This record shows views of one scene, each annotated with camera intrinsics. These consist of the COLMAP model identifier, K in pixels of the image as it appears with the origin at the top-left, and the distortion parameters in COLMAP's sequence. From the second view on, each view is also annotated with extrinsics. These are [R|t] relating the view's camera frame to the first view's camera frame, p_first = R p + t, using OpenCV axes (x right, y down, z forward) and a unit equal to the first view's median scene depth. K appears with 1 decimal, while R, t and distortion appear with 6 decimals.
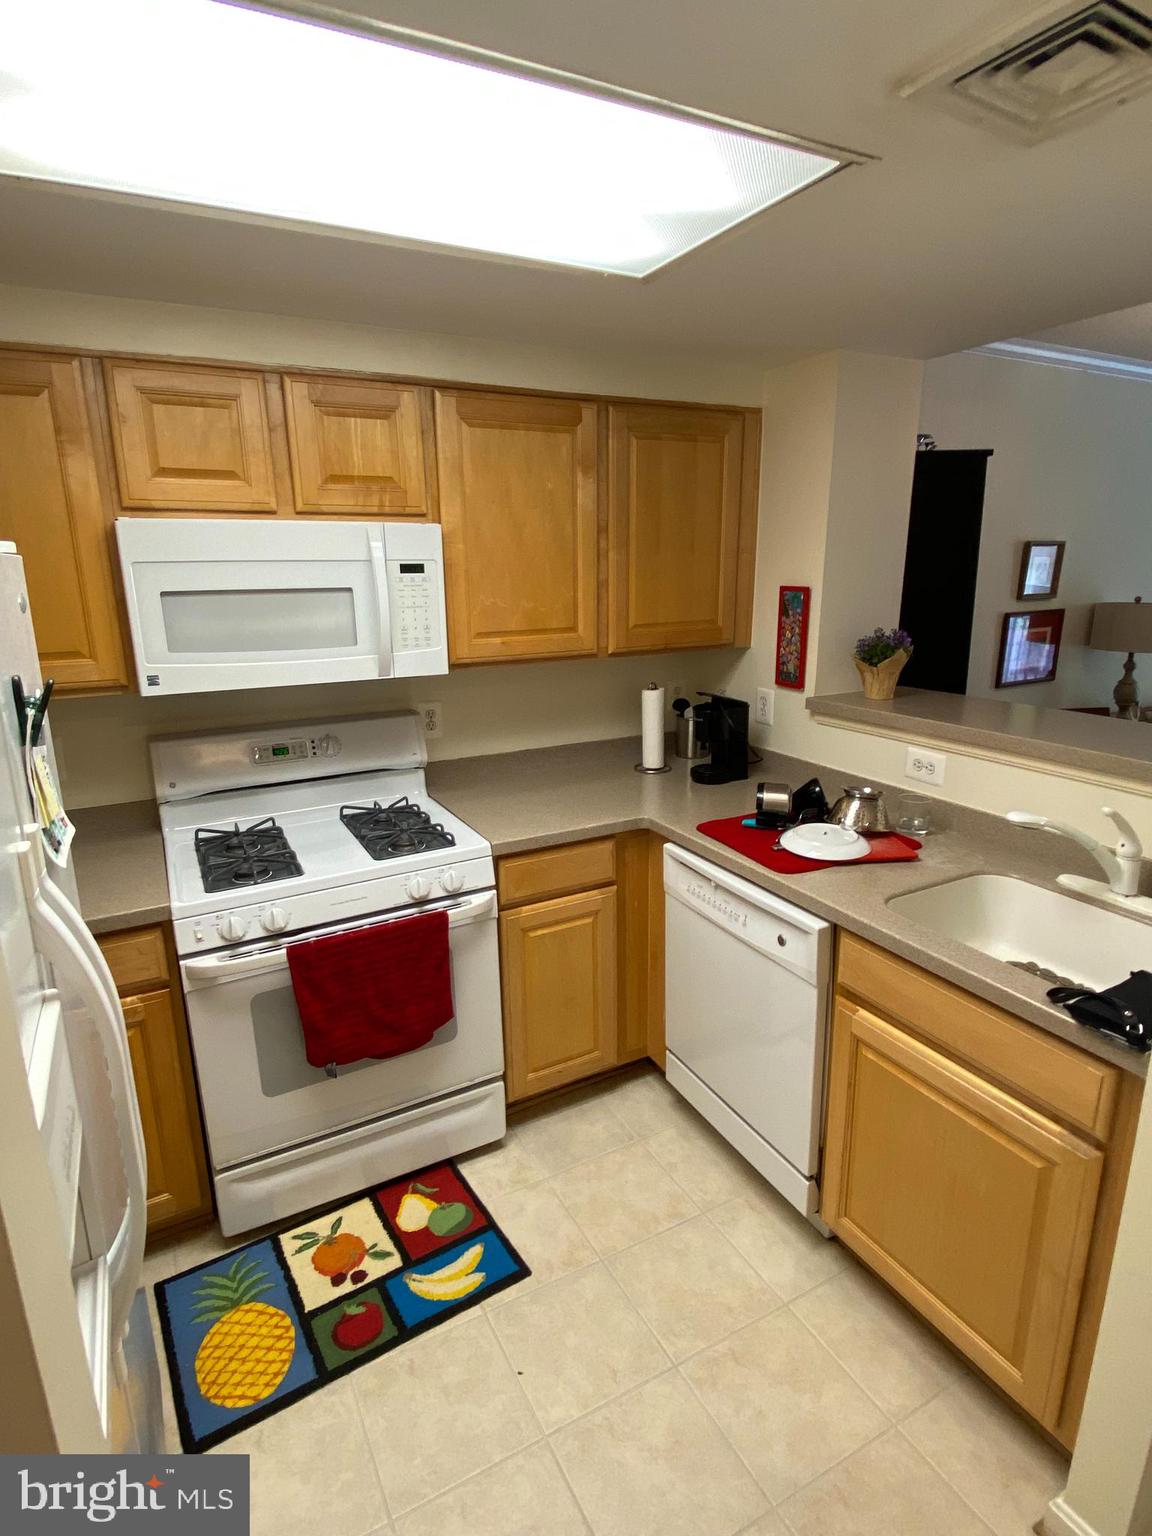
lens RADIAL K [[787.6, 0, 588.4], [0, 787.6, 759.9], [0, 0, 1]] dist [-0.027139, -0.014501]
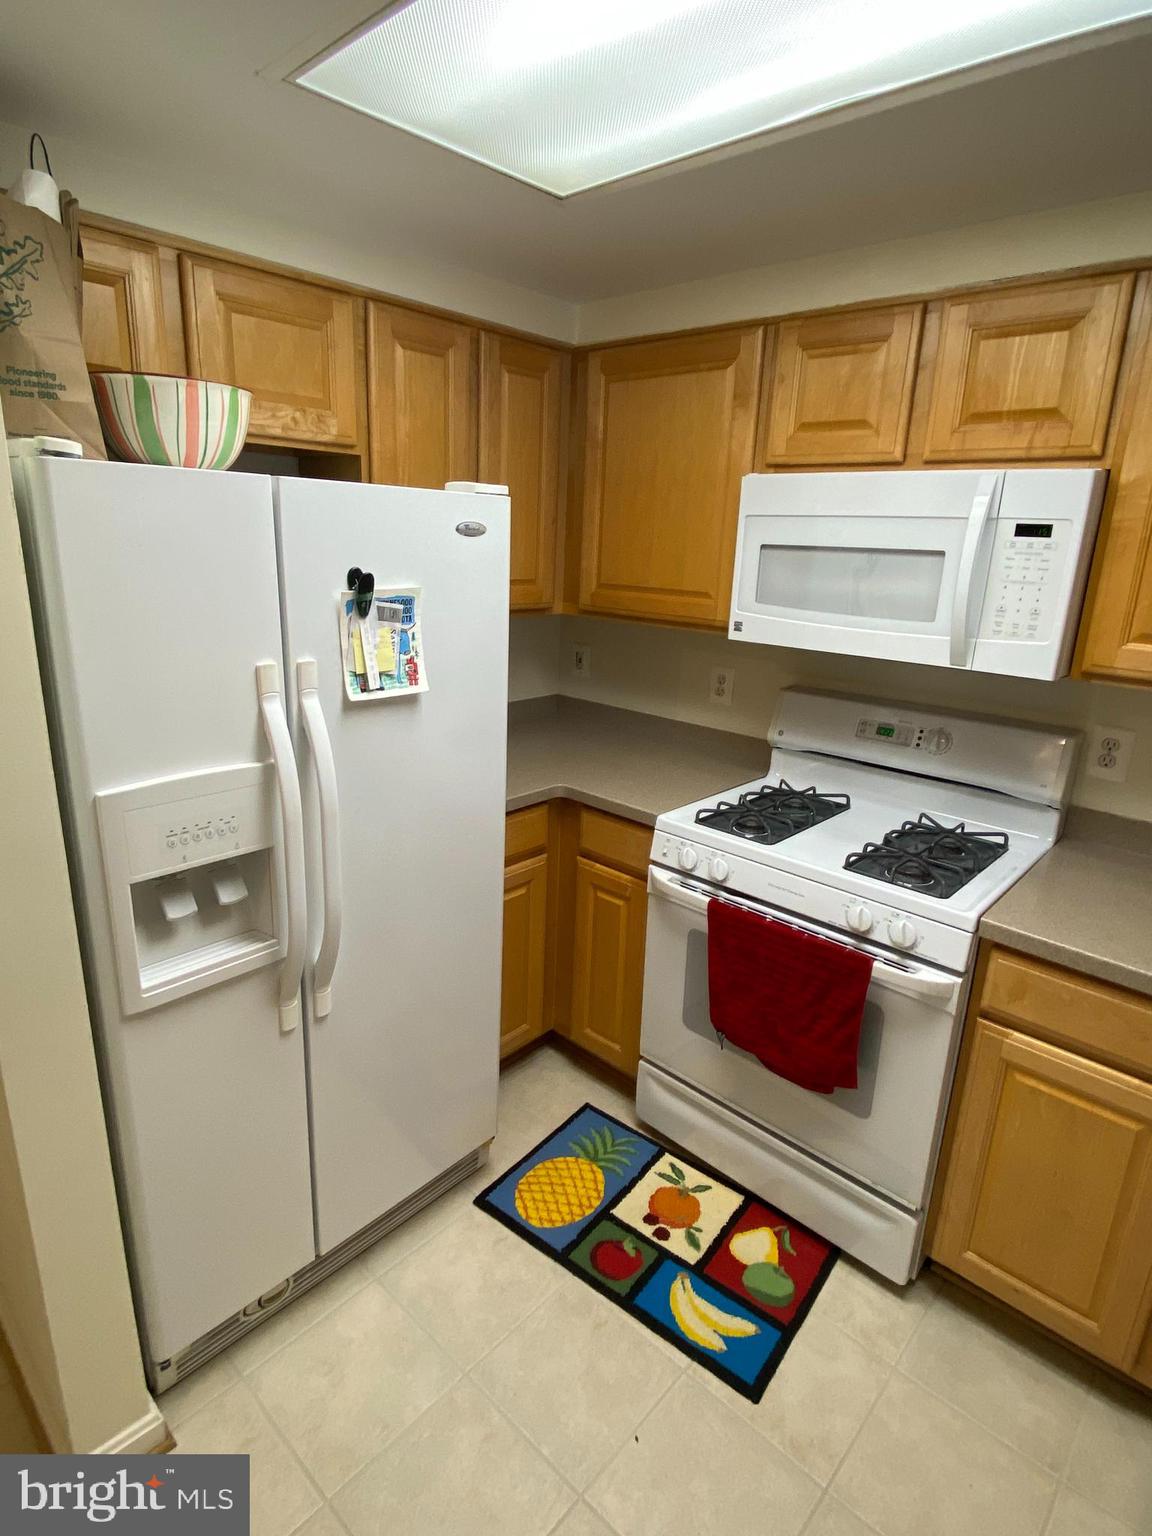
lens RADIAL K [[787.6, 0, 578.1], [0, 787.6, 763.8], [0, 0, 1]] dist [-0.027139, -0.014501]
pose [[0.289203, 0.275427, -0.916789, 0.408954], [-0.261775, 0.943964, 0.201013, -0.076679], [0.920780, 0.181859, 0.345097, 0.422743]]
